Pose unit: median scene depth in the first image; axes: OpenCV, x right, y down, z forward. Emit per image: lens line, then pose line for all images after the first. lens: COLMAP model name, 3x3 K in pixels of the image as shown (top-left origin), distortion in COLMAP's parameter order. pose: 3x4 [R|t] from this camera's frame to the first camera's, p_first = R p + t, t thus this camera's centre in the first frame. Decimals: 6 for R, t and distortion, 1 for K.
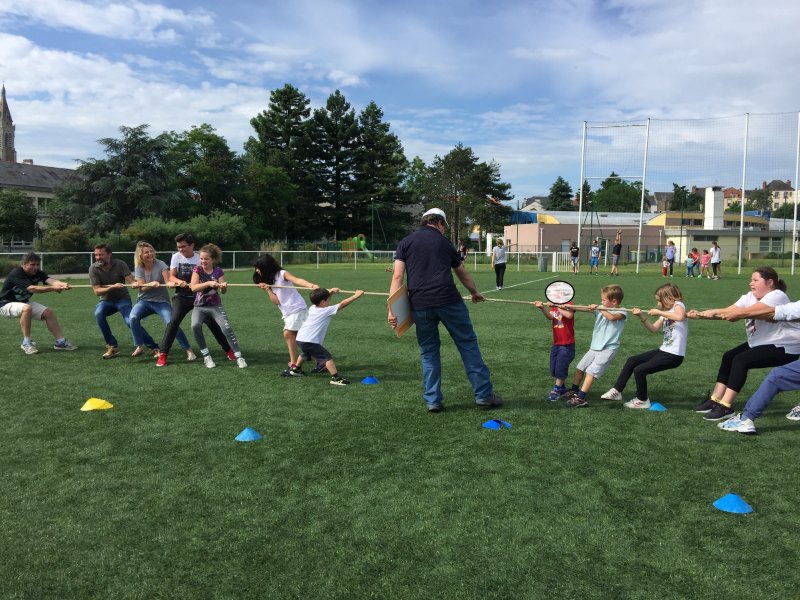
lens RADIAL K [[679.4, 0, 397.3], [0, 679.4, 301.3], [0, 0, 1]] dist [0.058037, -0.083166]
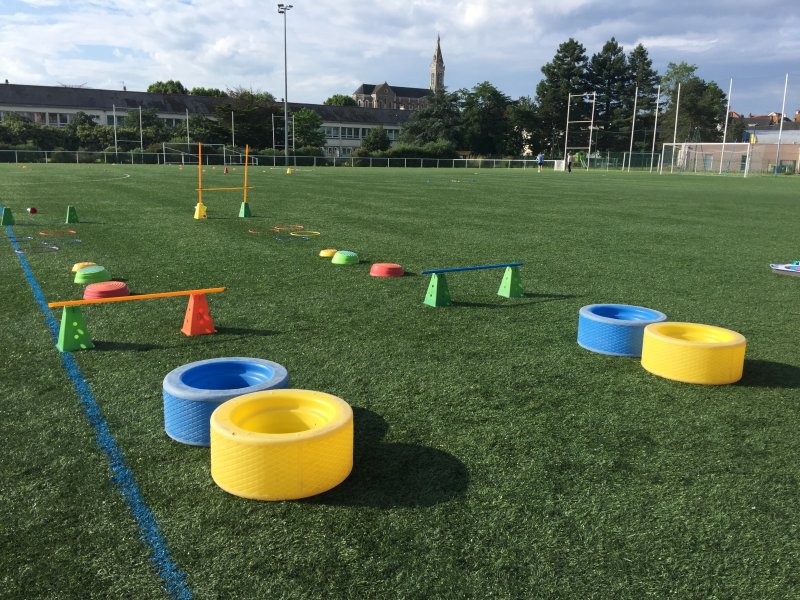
lens RADIAL K [[679.4, 0, 396.8], [0, 679.4, 280.8], [0, 0, 1]] dist [0.058037, -0.083166]
pose [[0.801361, 0.121768, -0.585656, 0.410535], [-0.064404, 0.990934, 0.117908, 0.024500], [0.594704, -0.056768, 0.801938, -0.328306]]
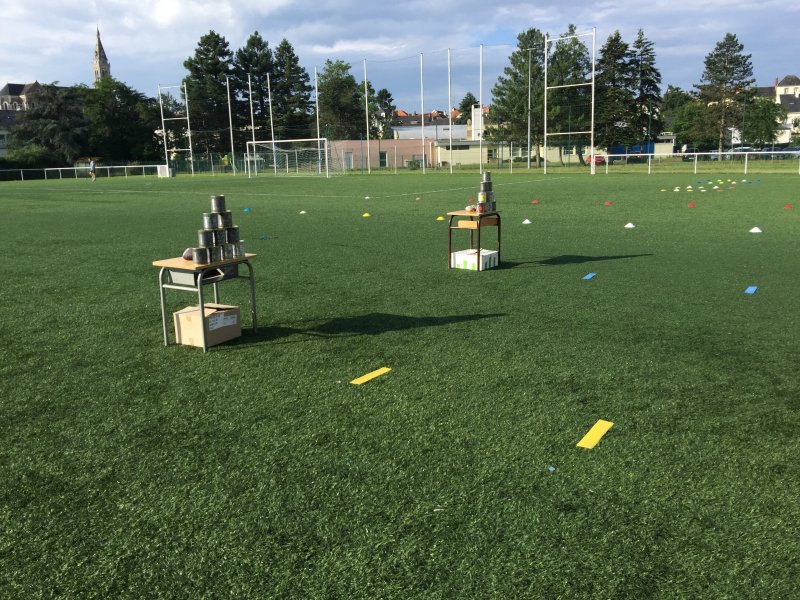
lens RADIAL K [[679.4, 0, 399.1], [0, 679.4, 300.1], [0, 0, 1]] dist [0.058037, -0.083166]
pose [[0.968652, 0.025491, -0.247110, 0.485140], [0.006864, 0.991595, 0.129196, 0.014127], [0.248326, -0.126842, 0.960336, -0.186832]]
